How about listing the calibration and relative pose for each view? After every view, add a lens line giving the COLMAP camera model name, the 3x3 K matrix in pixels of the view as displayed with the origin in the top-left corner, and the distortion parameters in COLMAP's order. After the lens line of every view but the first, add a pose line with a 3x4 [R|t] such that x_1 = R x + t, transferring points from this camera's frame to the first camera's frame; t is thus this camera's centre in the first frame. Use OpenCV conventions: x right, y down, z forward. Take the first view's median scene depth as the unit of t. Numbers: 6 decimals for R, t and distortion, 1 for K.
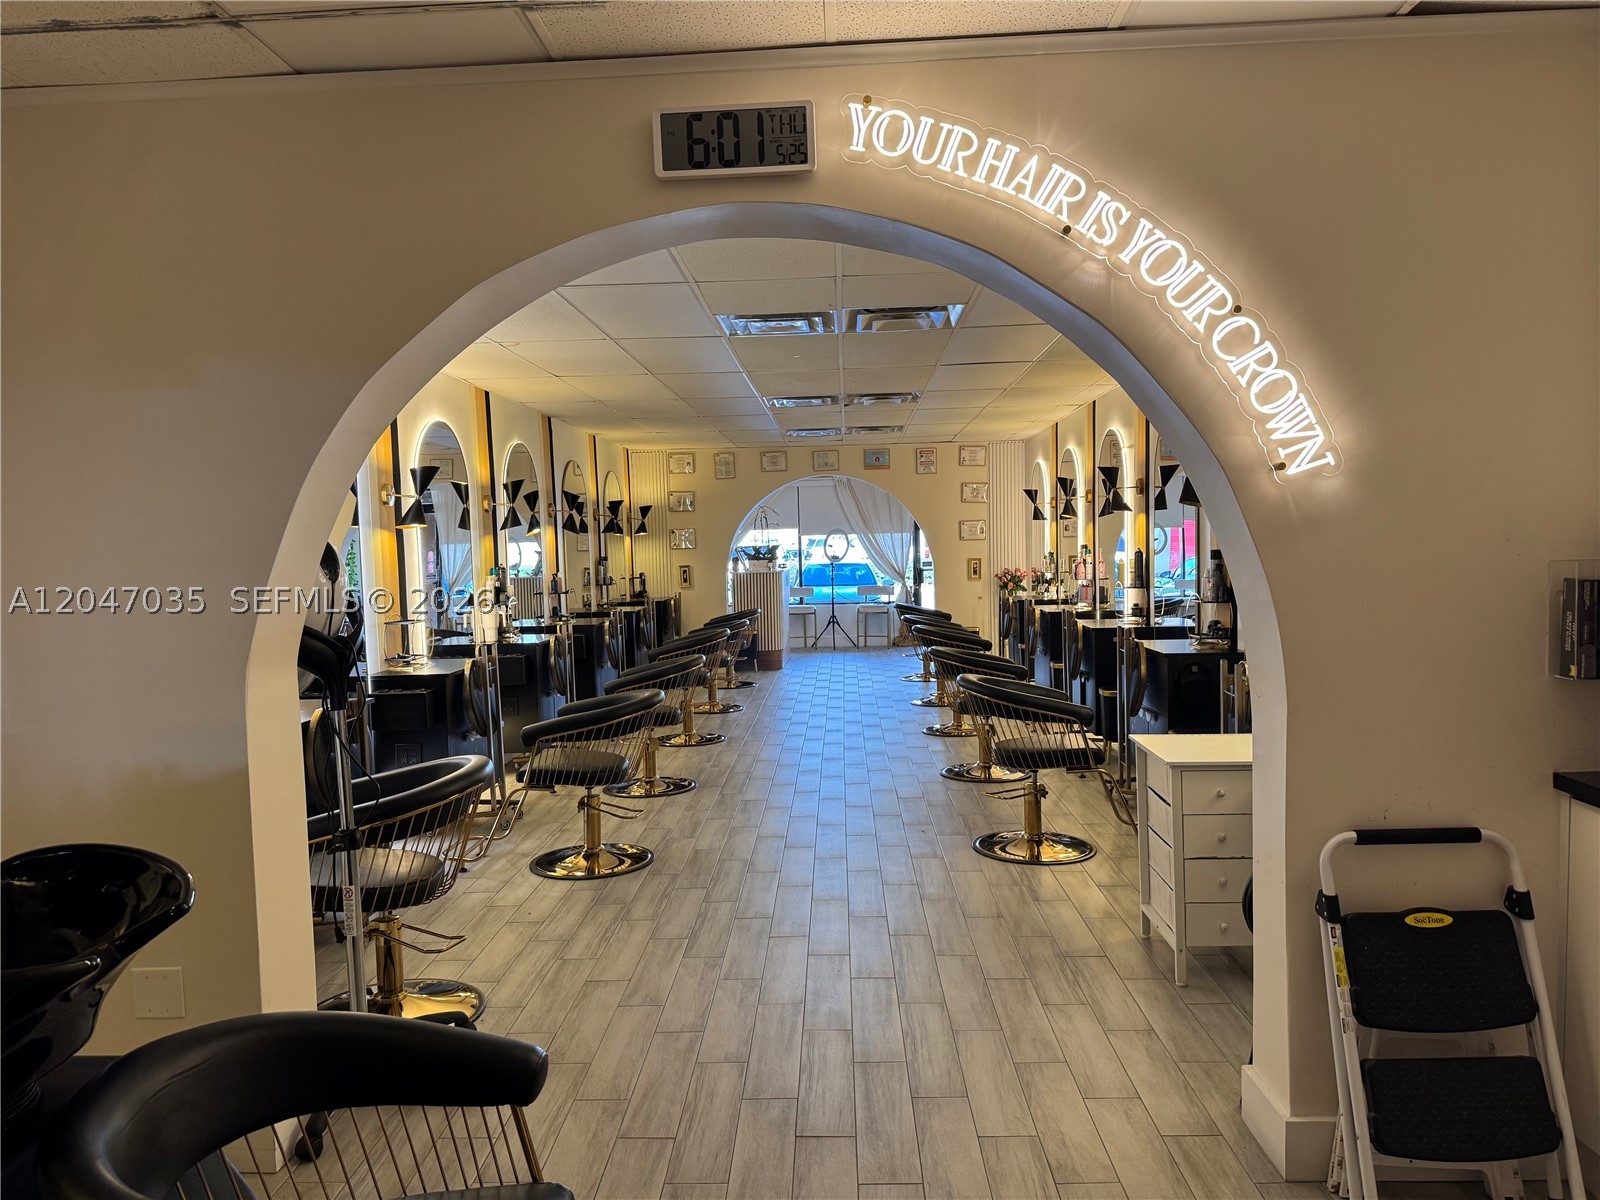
lens RADIAL K [[1127.0, 0, 794.5], [0, 1127.0, 600.3], [0, 0, 1]] dist [0.056604, -0.041532]
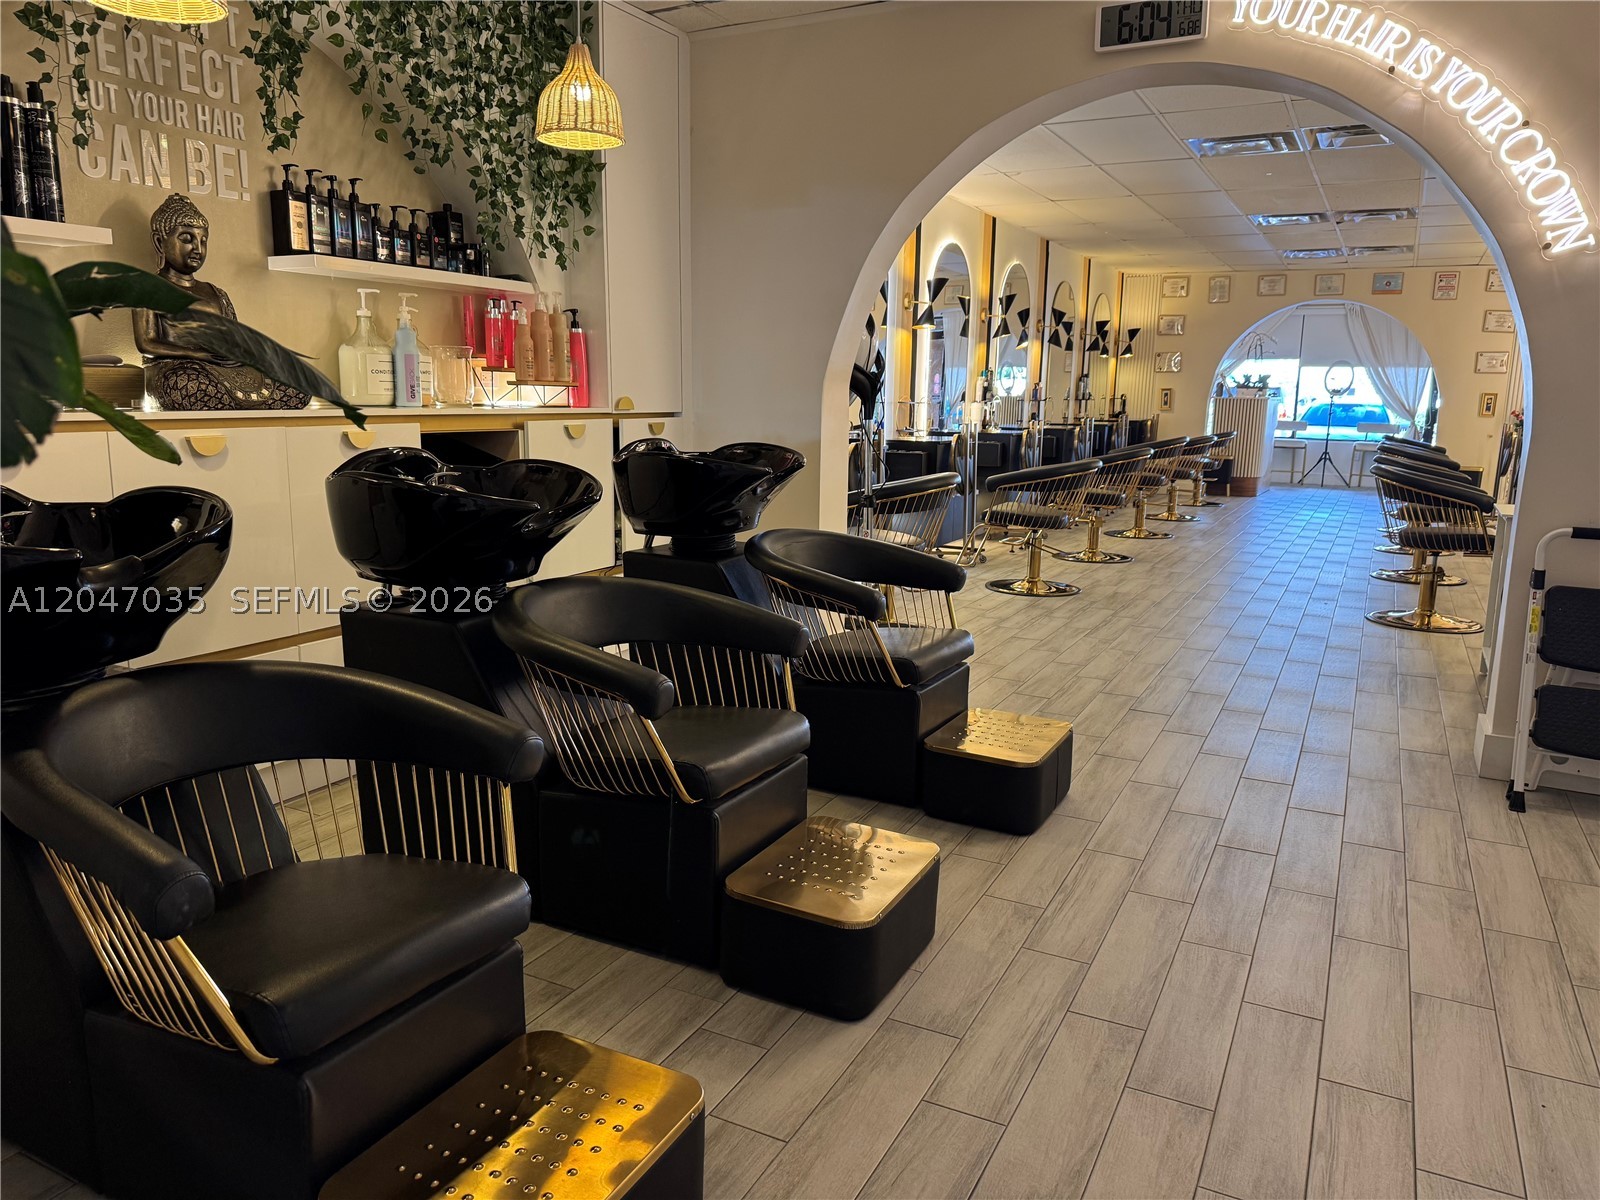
lens RADIAL K [[1127.0, 0, 794.5], [0, 1127.0, 600.3], [0, 0, 1]] dist [0.056604, -0.041532]
pose [[0.905610, 0.122432, -0.406055, 0.067429], [-0.065977, 0.986439, 0.150281, 0.044268], [0.418947, -0.109306, 0.901407, -0.187708]]
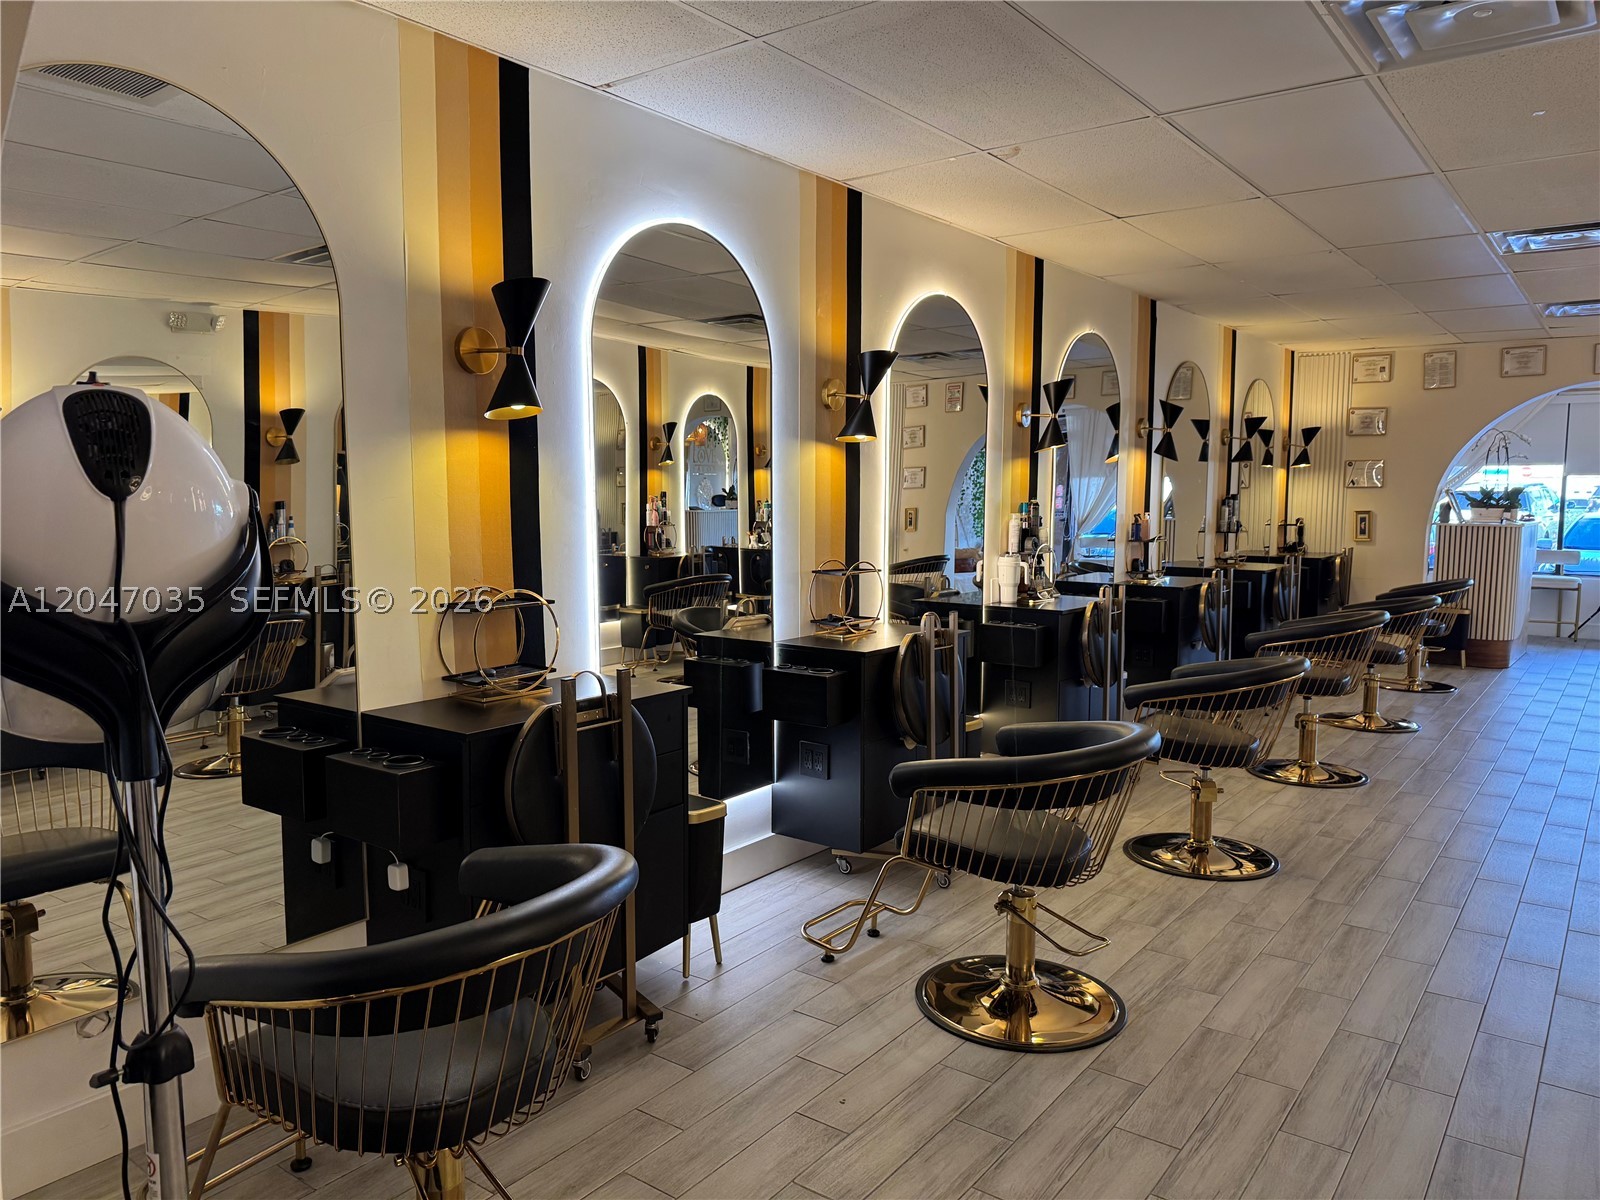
lens RADIAL K [[1115.1, 0, 795.5], [0, 1115.1, 604.8], [0, 0, 1]] dist [-0.000650, -0.004807]
pose [[0.817530, 0.094789, -0.568032, 0.027369], [-0.058810, 0.994946, 0.081388, -0.012409], [0.572875, -0.033131, 0.818973, 0.321058]]
